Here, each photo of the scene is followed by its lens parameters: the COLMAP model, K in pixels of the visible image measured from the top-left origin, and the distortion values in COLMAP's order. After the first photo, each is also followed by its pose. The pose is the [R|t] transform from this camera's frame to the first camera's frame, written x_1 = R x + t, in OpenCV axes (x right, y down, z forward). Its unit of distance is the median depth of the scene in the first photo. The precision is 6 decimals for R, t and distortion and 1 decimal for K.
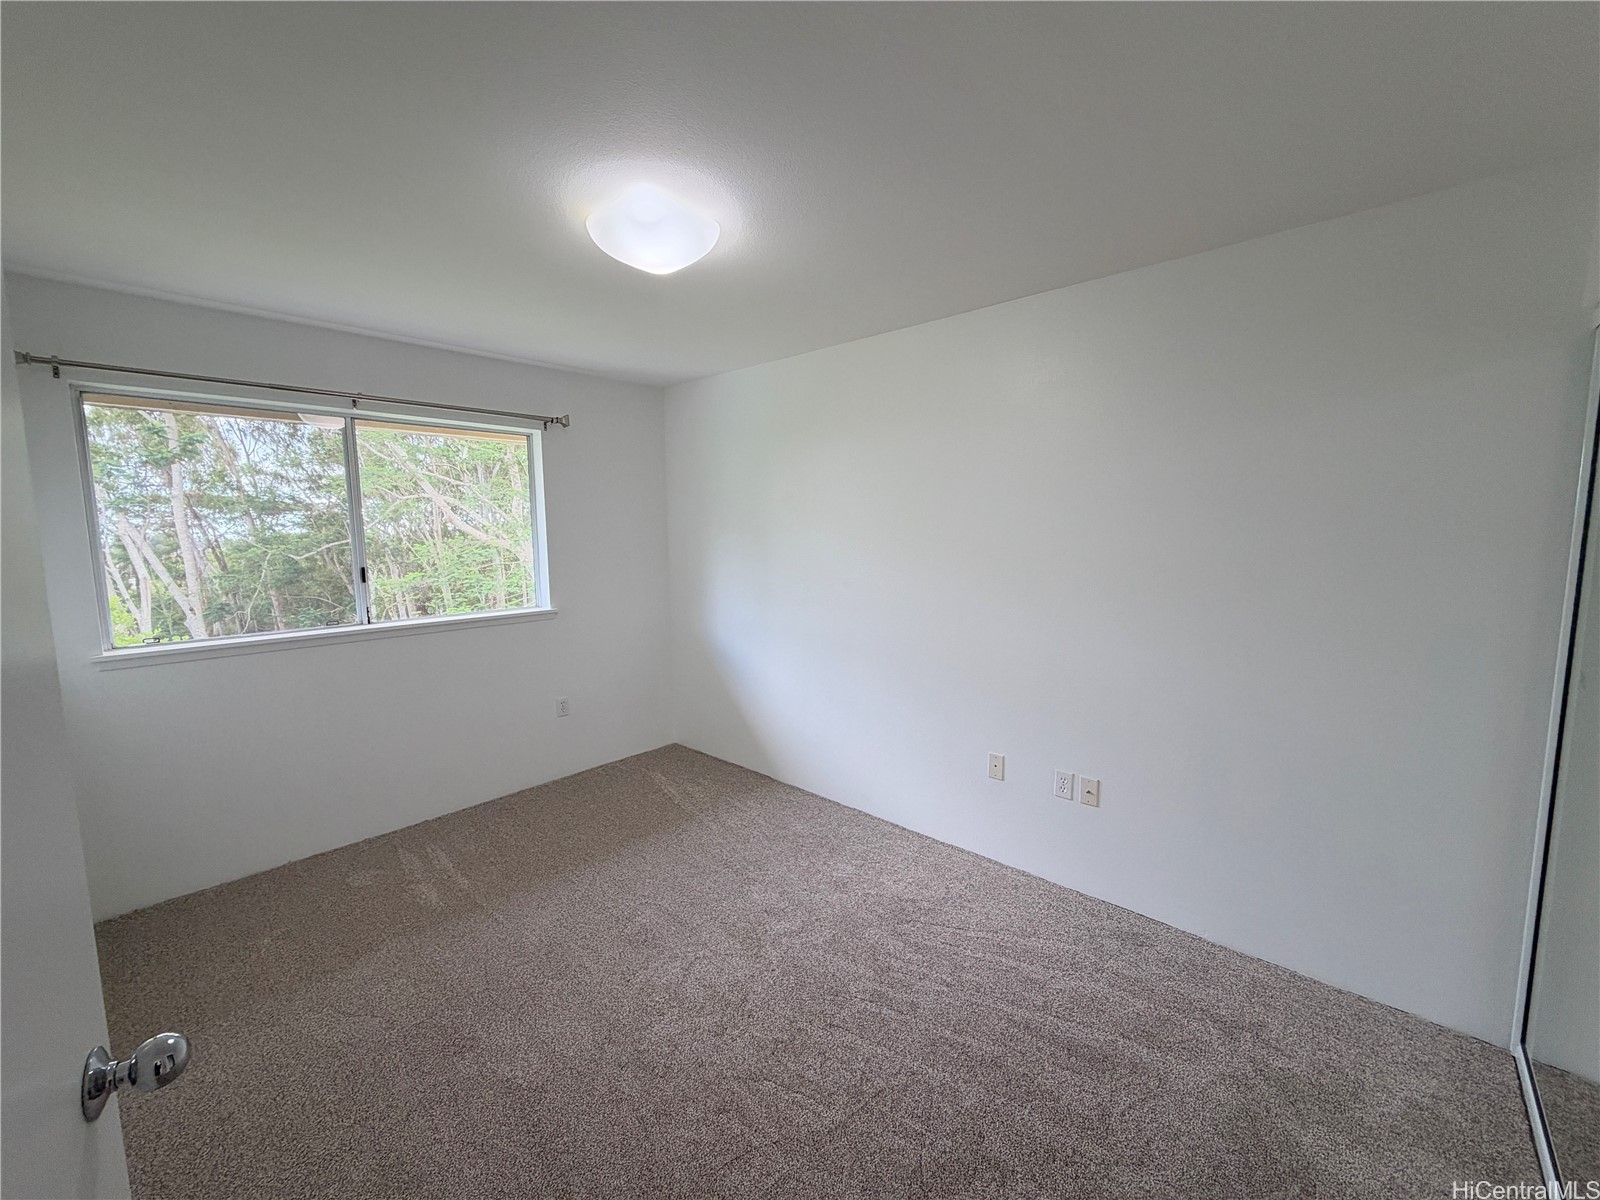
lens RADIAL K [[635.3, 0, 797.1], [0, 635.3, 597.7], [0, 0, 1]] dist [-0.000091, 0.000029]
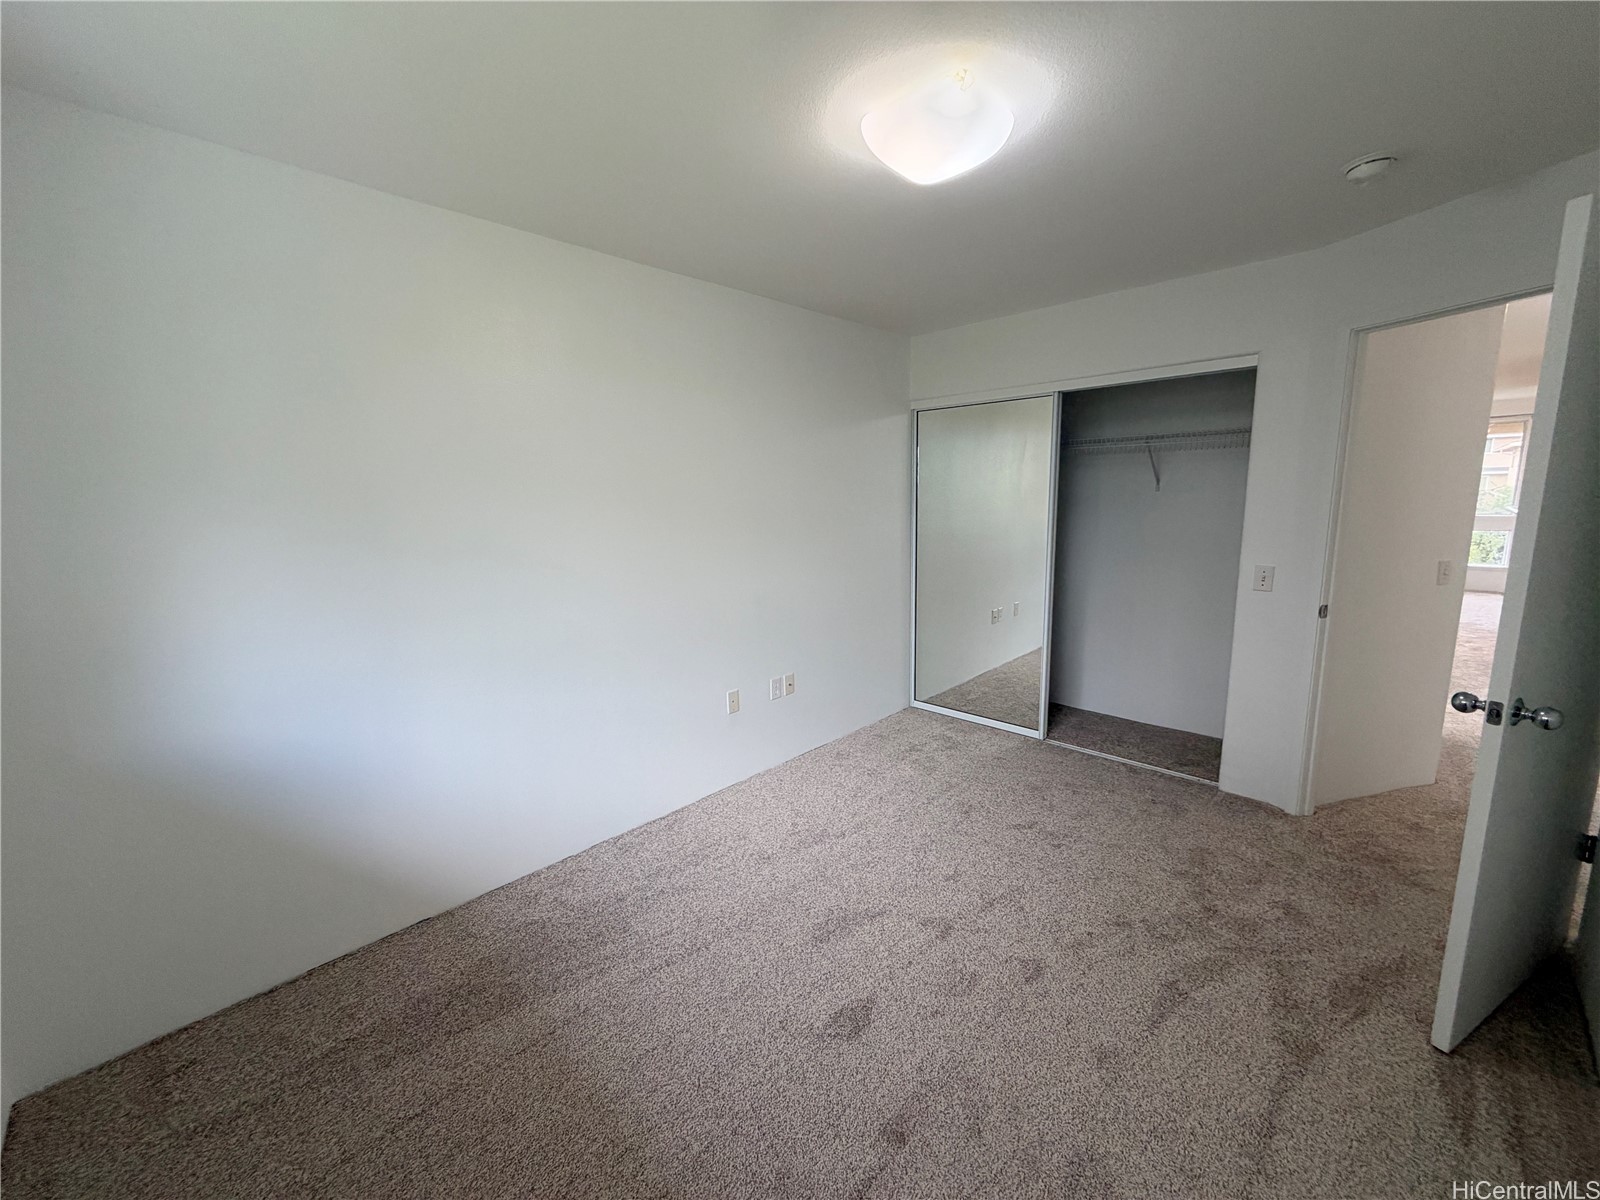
lens RADIAL K [[635.3, 0, 797.1], [0, 635.3, 597.7], [0, 0, 1]] dist [-0.000091, 0.000029]
pose [[0.022399, -0.154906, 0.987675, -0.782792], [0.131319, 0.979820, 0.150695, -0.074752], [-0.991087, 0.126325, 0.042289, 0.817366]]
